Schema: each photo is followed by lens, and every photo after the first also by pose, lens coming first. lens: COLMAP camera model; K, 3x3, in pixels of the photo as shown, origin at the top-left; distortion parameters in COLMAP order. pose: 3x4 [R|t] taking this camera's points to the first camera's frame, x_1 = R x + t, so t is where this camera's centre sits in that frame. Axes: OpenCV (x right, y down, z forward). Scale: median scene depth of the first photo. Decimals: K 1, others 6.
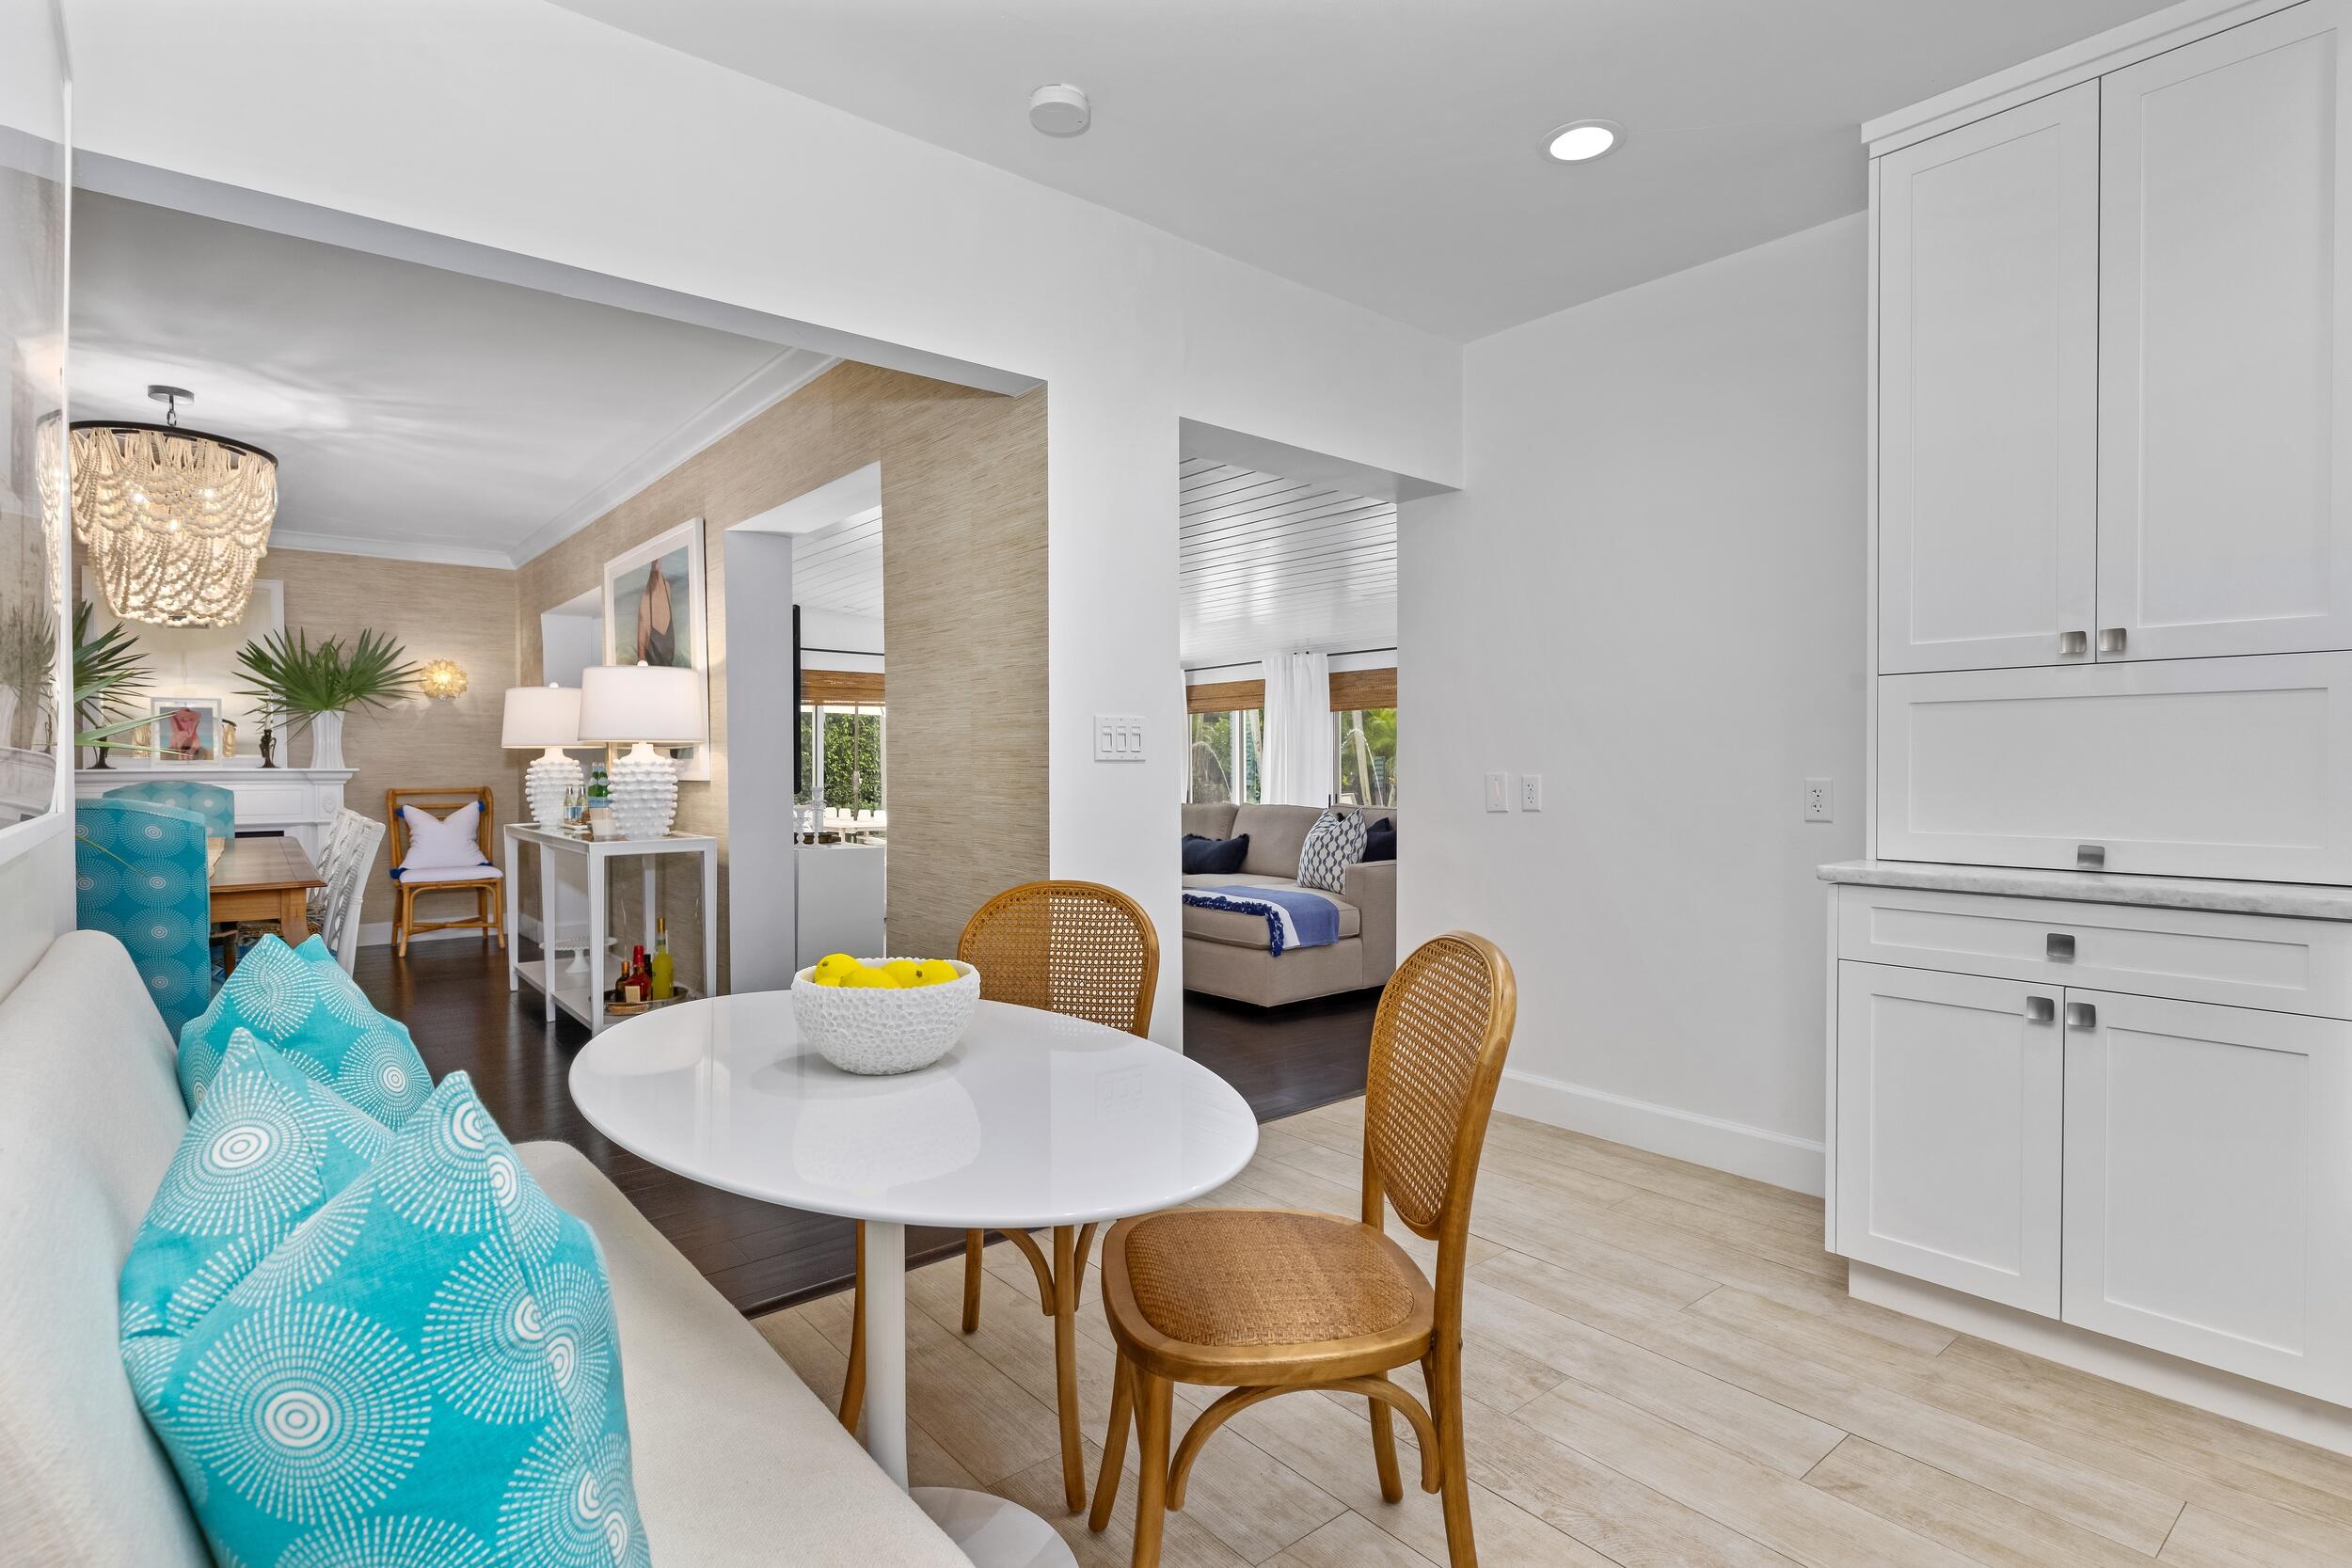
lens RADIAL K [[1156.6, 0, 1170.4], [0, 1156.6, 788.5], [0, 0, 1]] dist [0.002660, 0.000401]
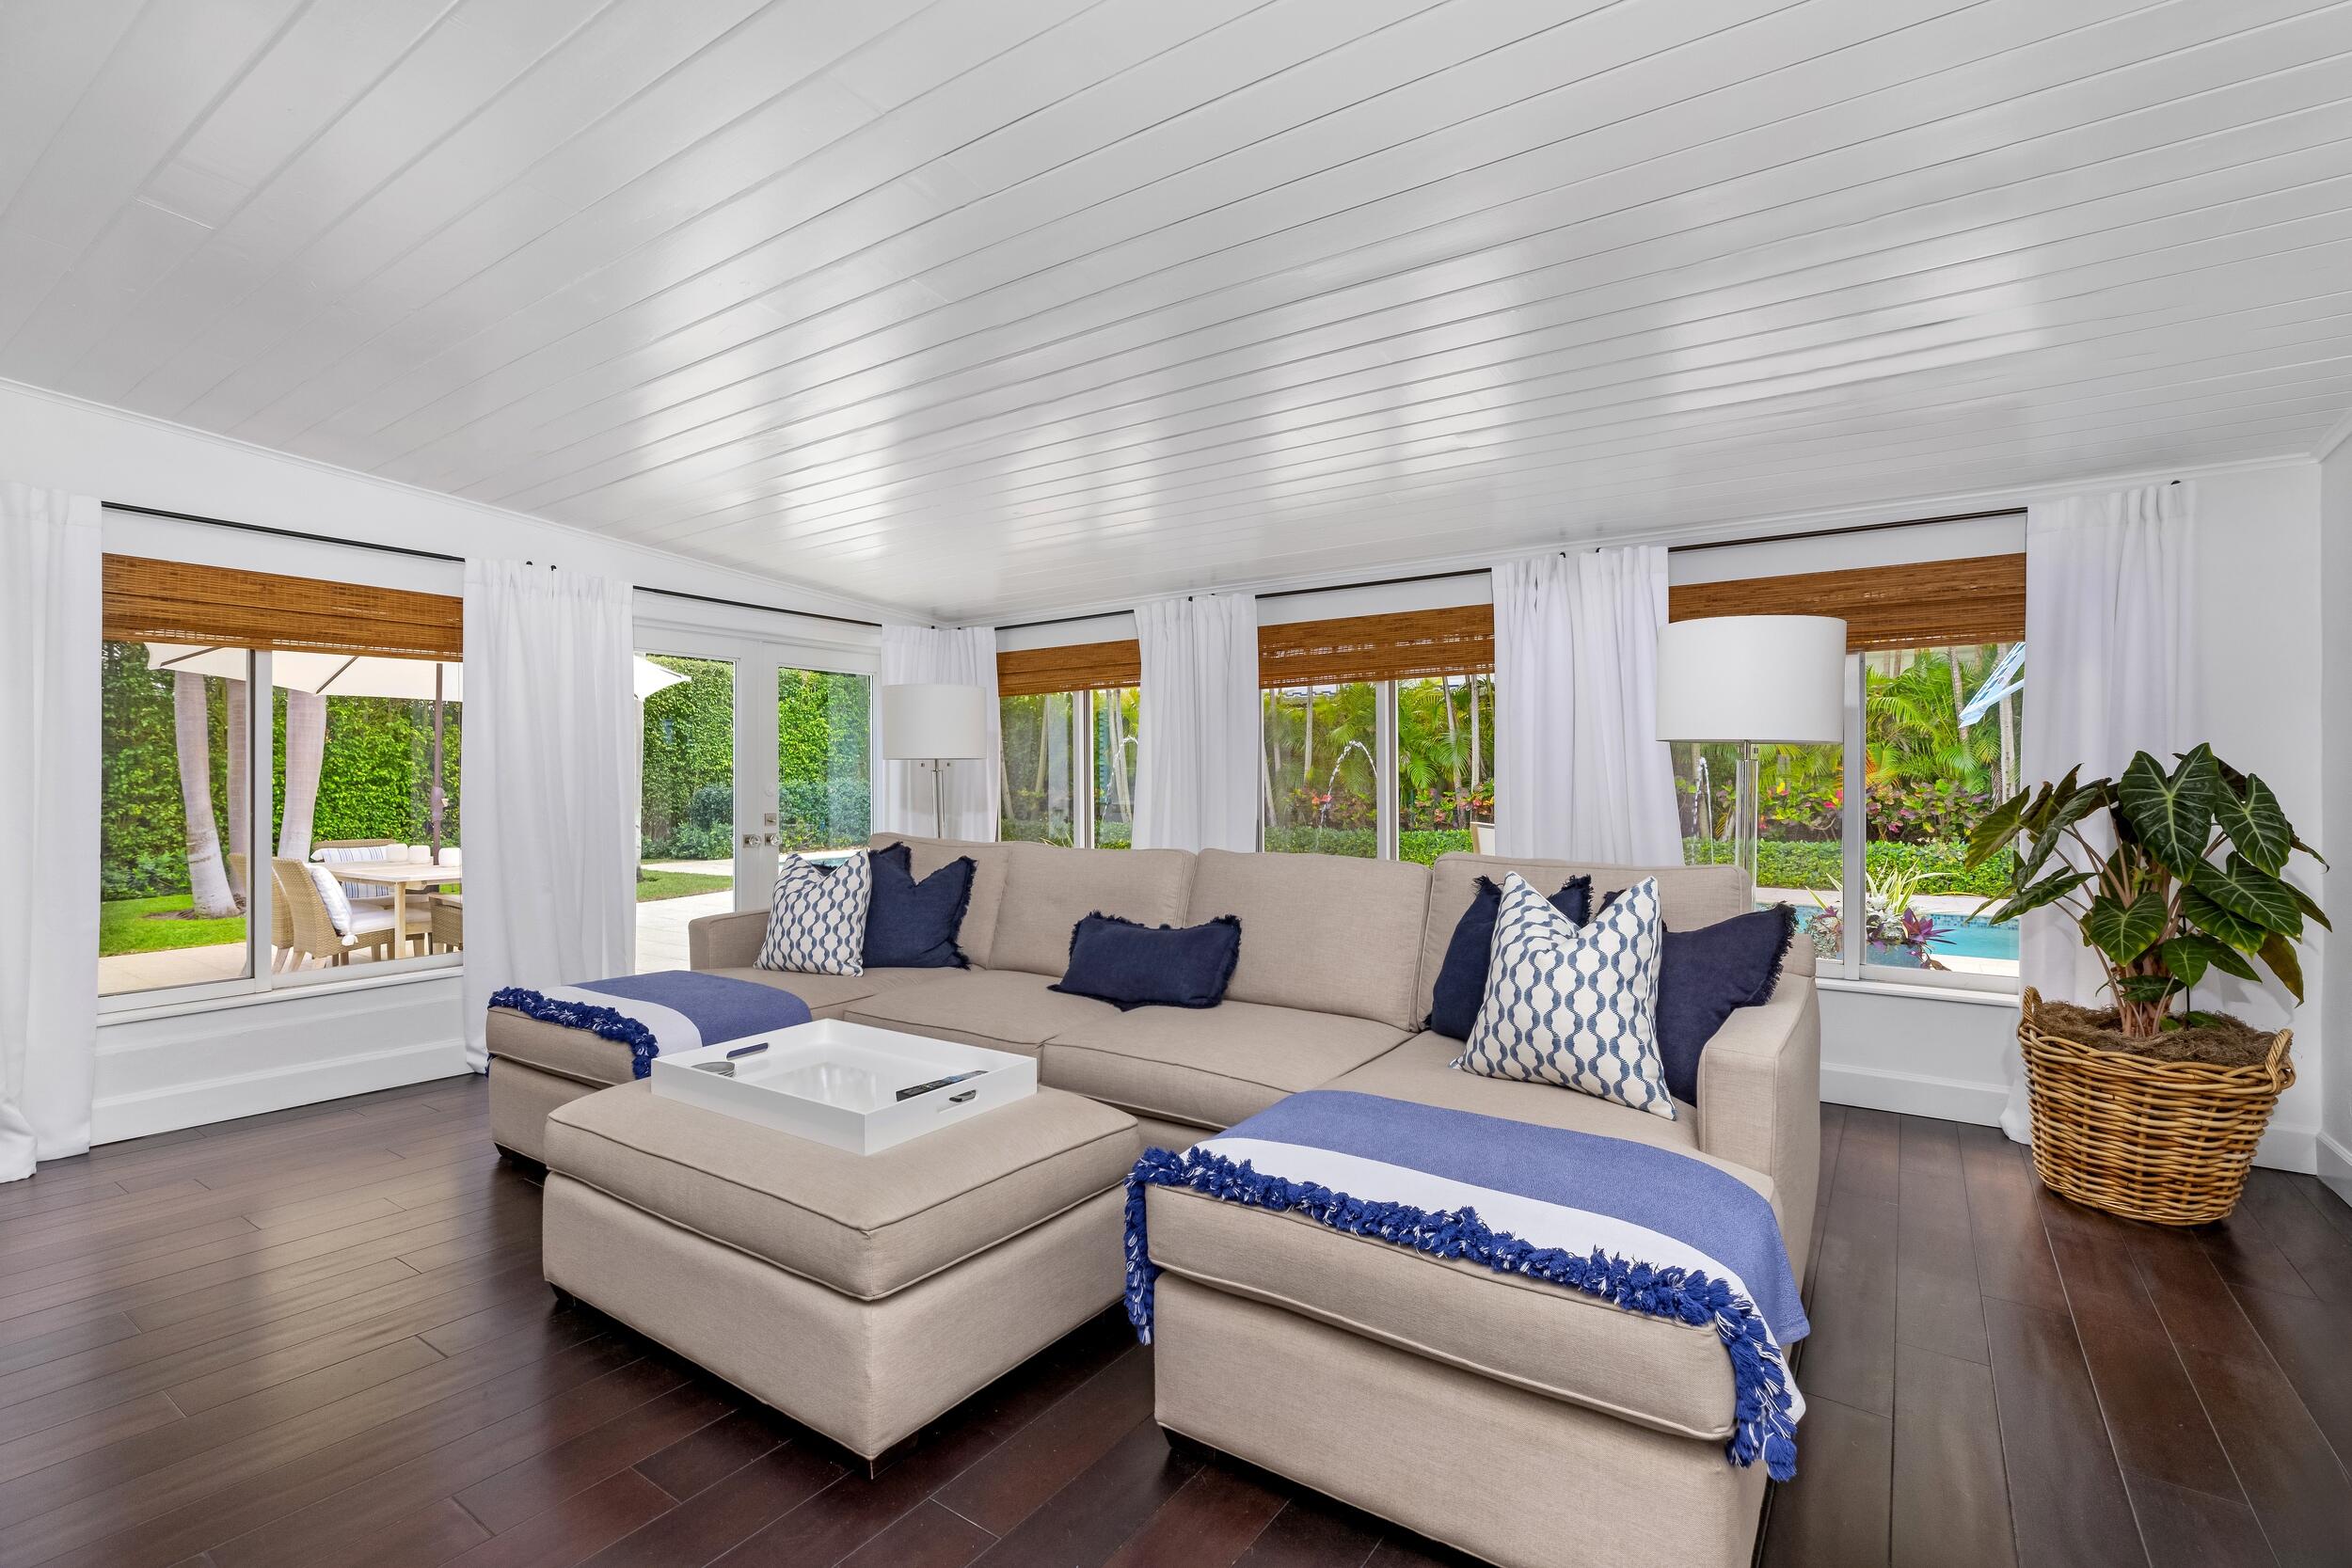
lens RADIAL K [[1069.1, 0, 1187.1], [0, 1069.1, 776.9], [0, 0, 1]] dist [0.000569, -0.000020]
pose [[0.960766, -0.003506, 0.277338, -0.053343], [0.009288, 0.999766, -0.019538, -0.005586], [-0.277205, 0.021347, 0.960574, 0.398852]]
